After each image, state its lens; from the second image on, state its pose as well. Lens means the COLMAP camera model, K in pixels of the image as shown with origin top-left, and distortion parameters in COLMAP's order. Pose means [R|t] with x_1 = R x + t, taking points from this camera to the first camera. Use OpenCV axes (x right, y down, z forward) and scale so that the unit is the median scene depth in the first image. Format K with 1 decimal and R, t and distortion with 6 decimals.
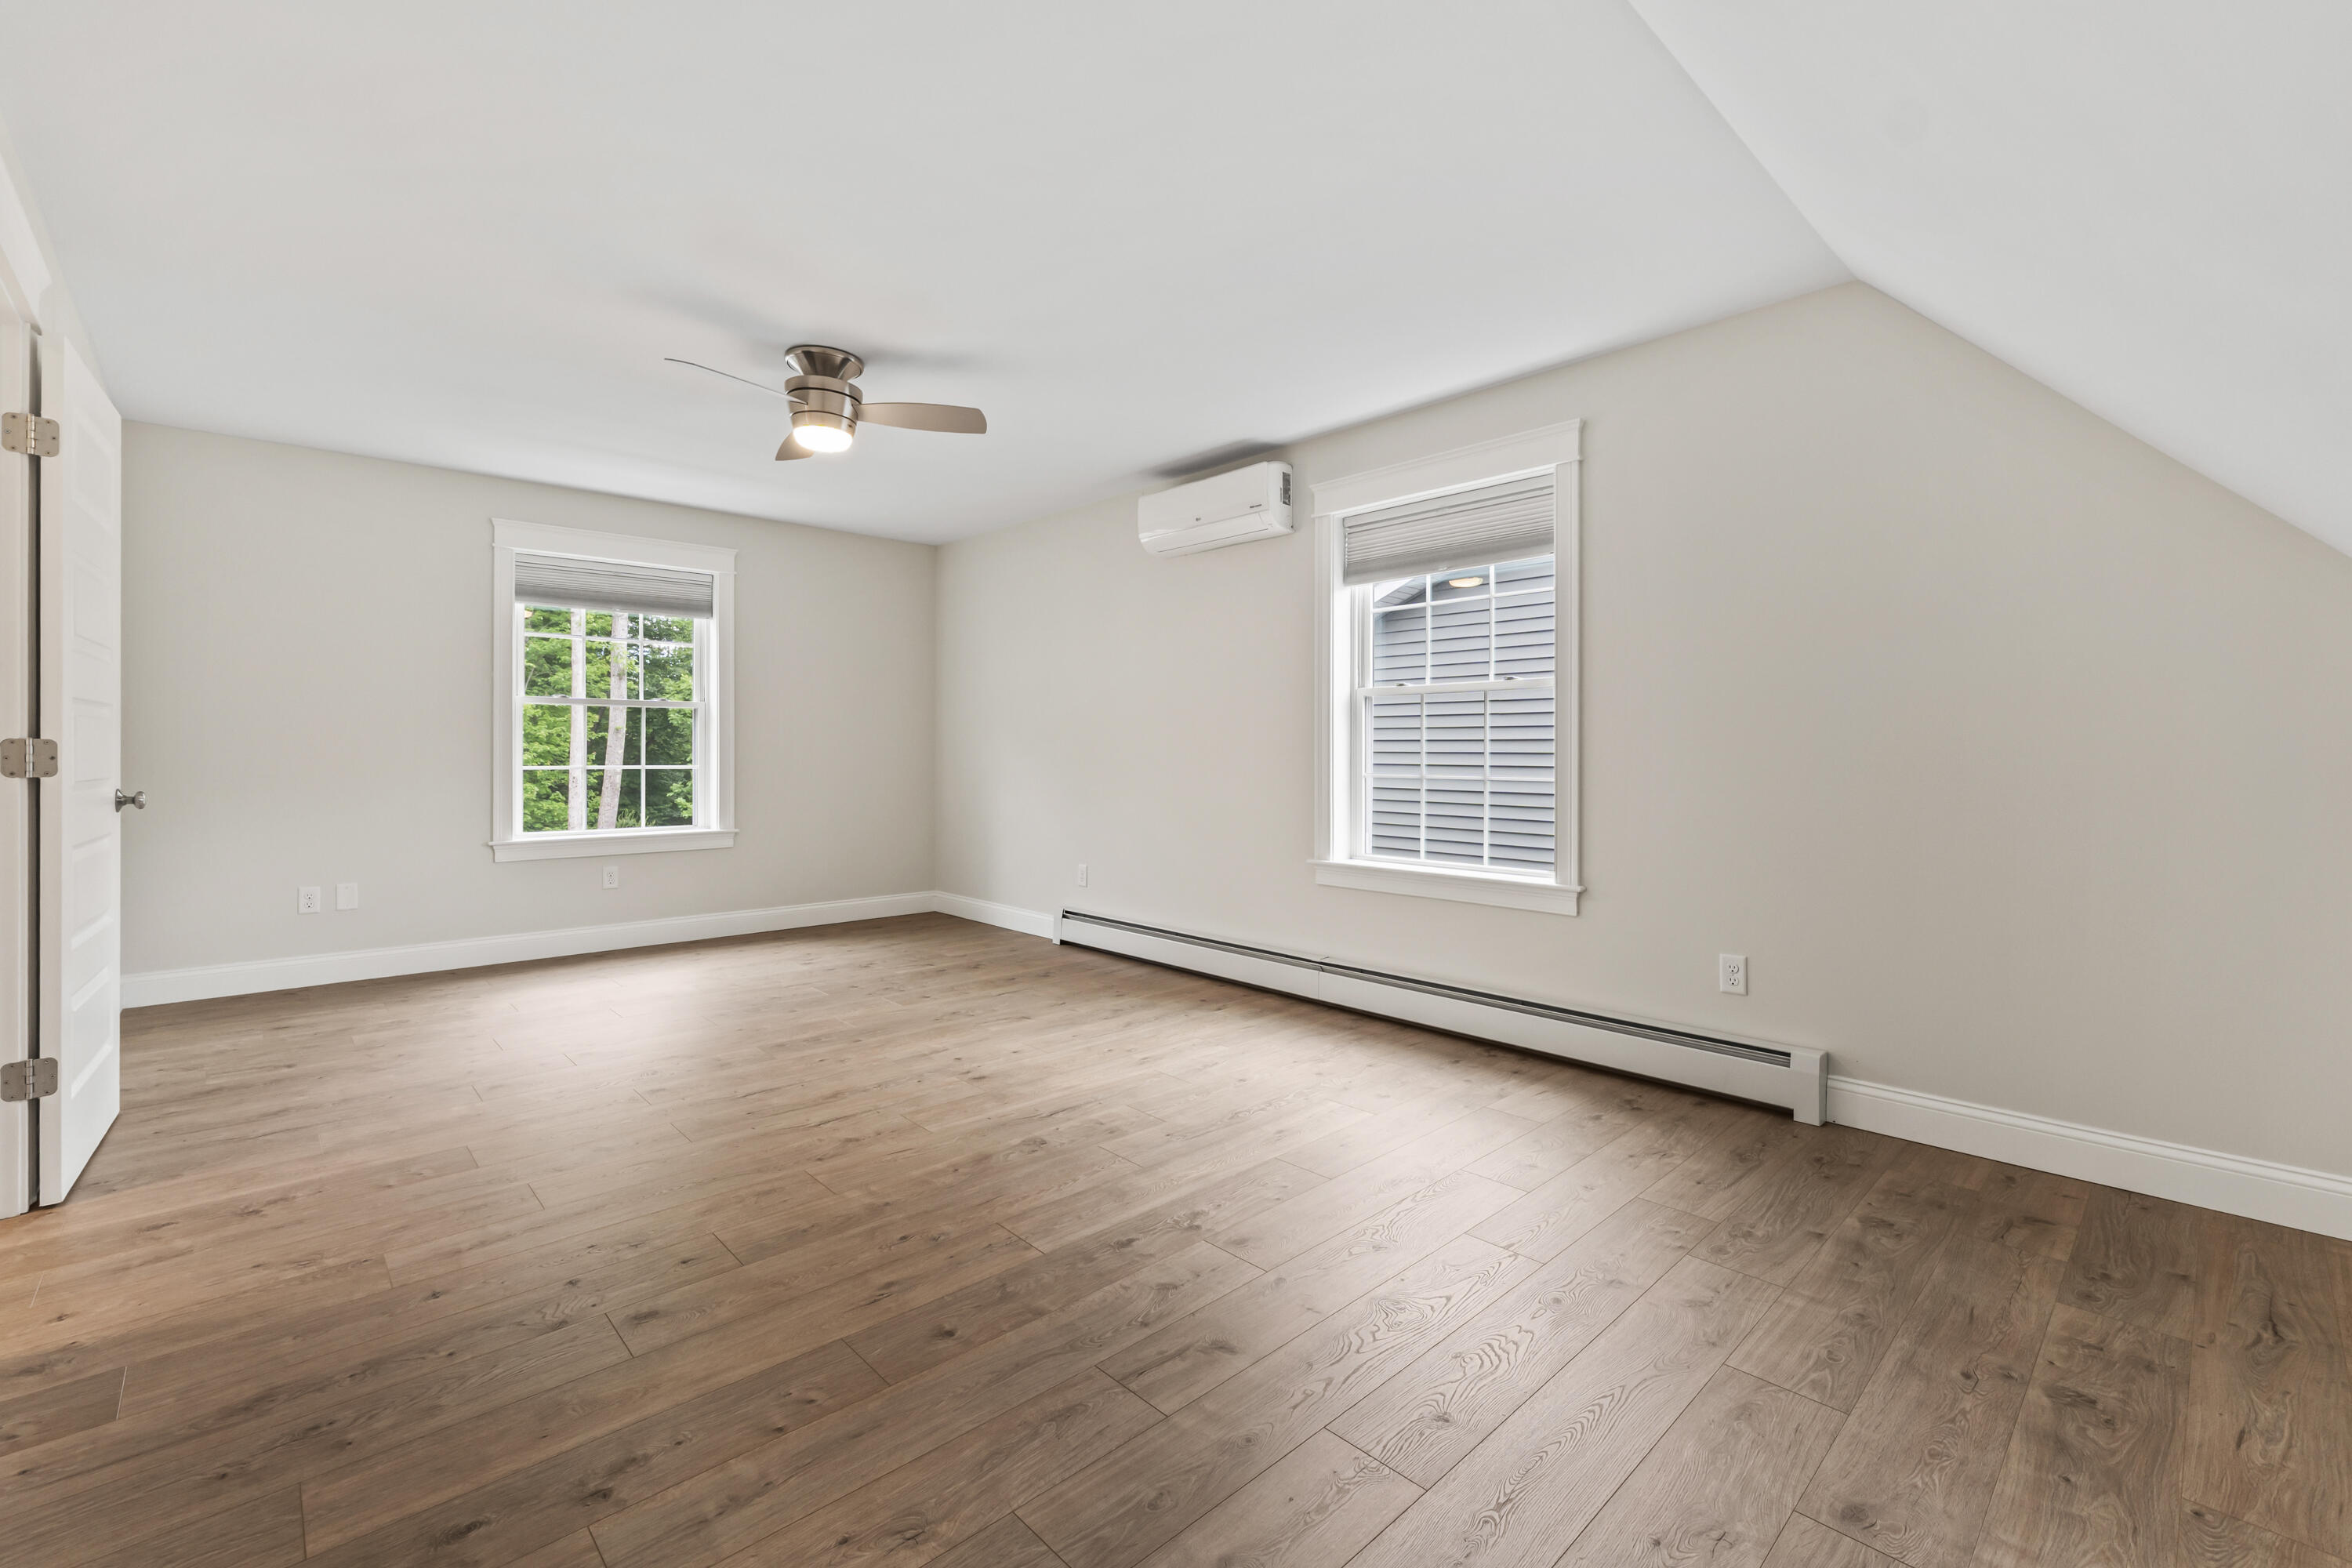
lens RADIAL K [[1003.0, 0, 1179.3], [0, 1003.0, 754.6], [0, 0, 1]] dist [-0.003490, 0.000028]
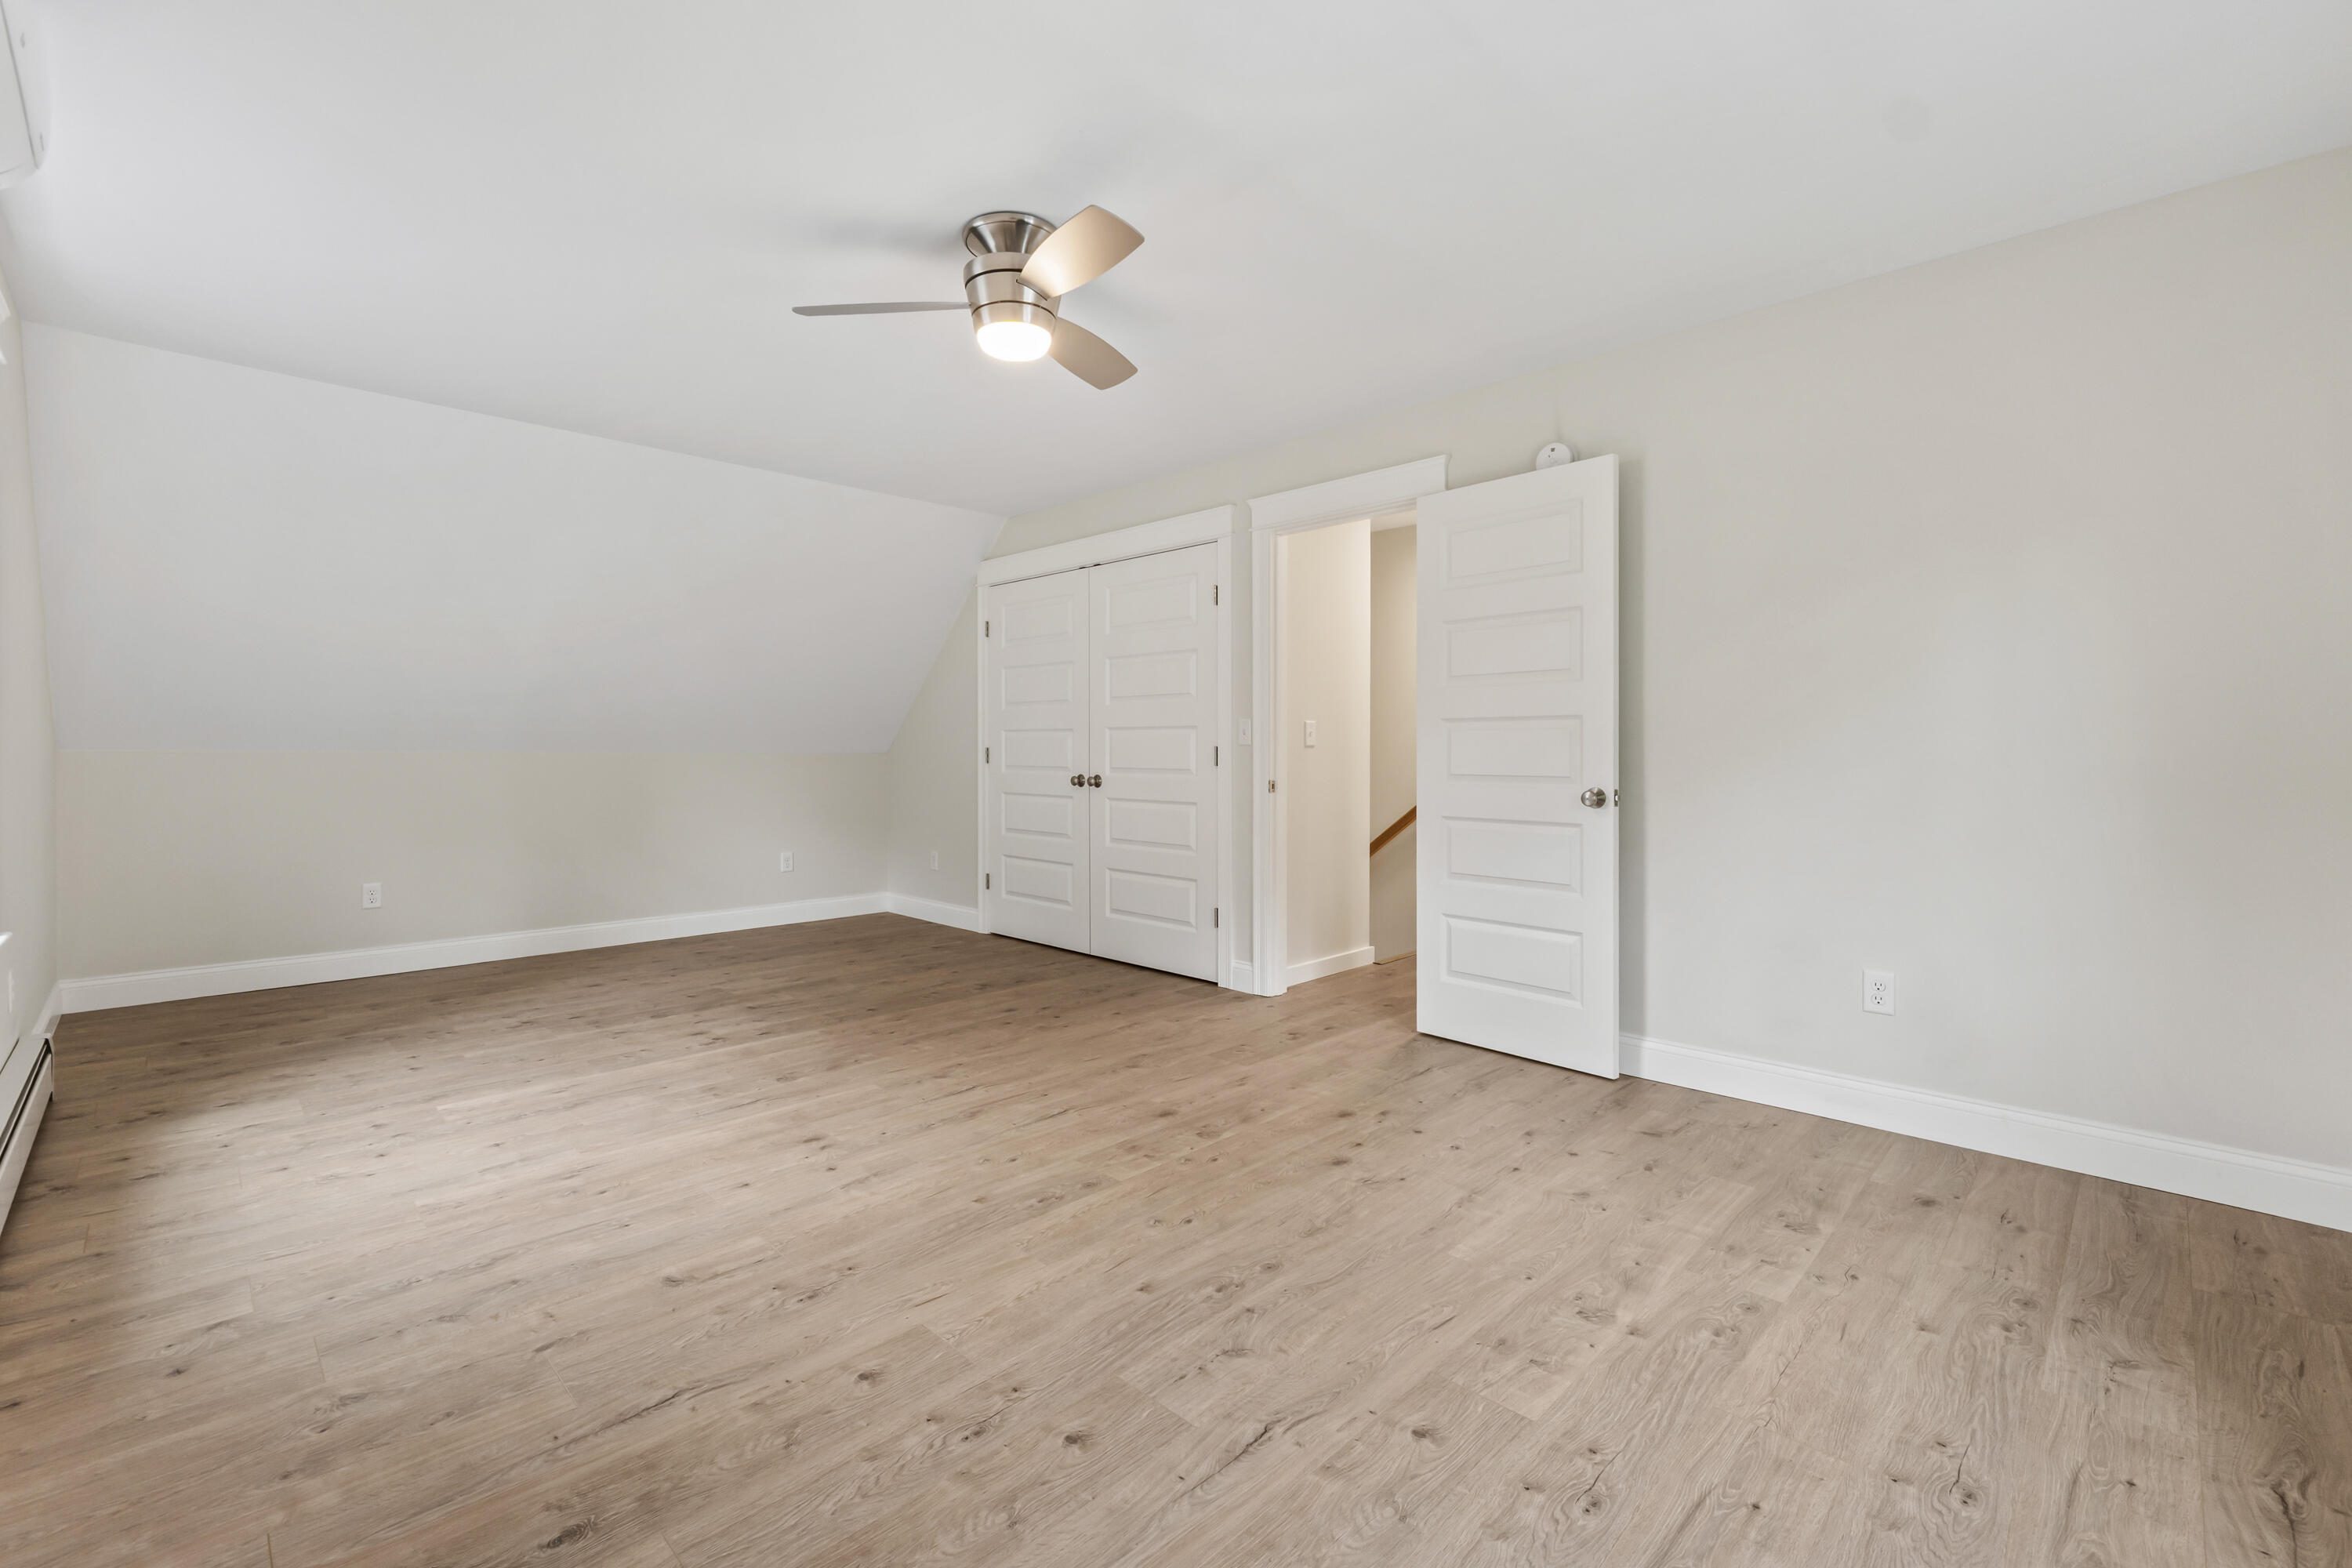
lens RADIAL K [[1003.0, 0, 1179.3], [0, 1003.0, 754.6], [0, 0, 1]] dist [-0.003490, 0.000028]
pose [[-0.999399, 0.000444, -0.034671, -0.525561], [0.000325, 0.999994, 0.003449, -0.005635], [0.034672, 0.003436, -0.999393, 2.030785]]
